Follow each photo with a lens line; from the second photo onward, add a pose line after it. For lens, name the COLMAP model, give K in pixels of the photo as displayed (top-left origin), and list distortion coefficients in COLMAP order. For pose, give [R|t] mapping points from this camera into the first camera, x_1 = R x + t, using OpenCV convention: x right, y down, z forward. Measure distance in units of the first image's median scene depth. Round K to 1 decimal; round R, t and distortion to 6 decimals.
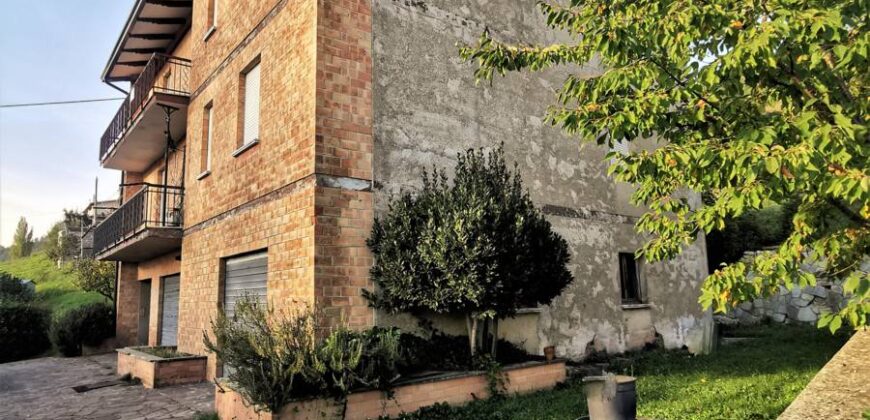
lens RADIAL K [[572.1, 0, 435.0], [0, 572.1, 210.0], [0, 0, 1]] dist [-0.035653, 0.000997]
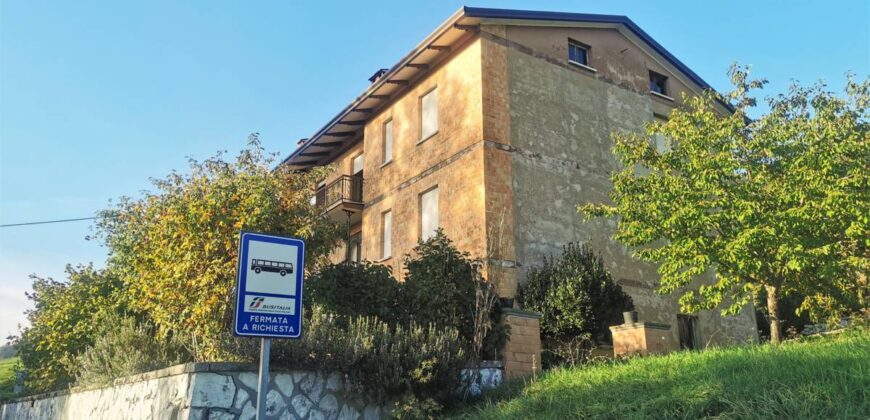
lens RADIAL K [[667.7, 0, 435.0], [0, 667.7, 210.0], [0, 0, 1]] dist [0.068388, -0.076514]
pose [[0.995497, -0.010260, -0.094239, -0.151141], [-0.002680, 0.990682, -0.136172, 0.066610], [0.094758, 0.135812, 0.986193, -0.993419]]
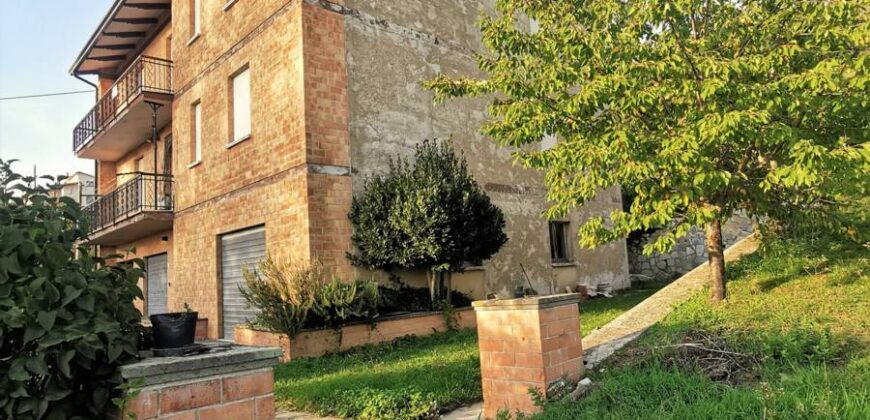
lens RADIAL K [[572.1, 0, 435.0], [0, 572.1, 210.0], [0, 0, 1]] dist [-0.035653, 0.000997]
pose [[0.995887, -0.027443, 0.086353, -0.032212], [0.024374, 0.999040, 0.036395, 0.001687], [-0.087269, -0.034141, 0.995600, -0.264914]]
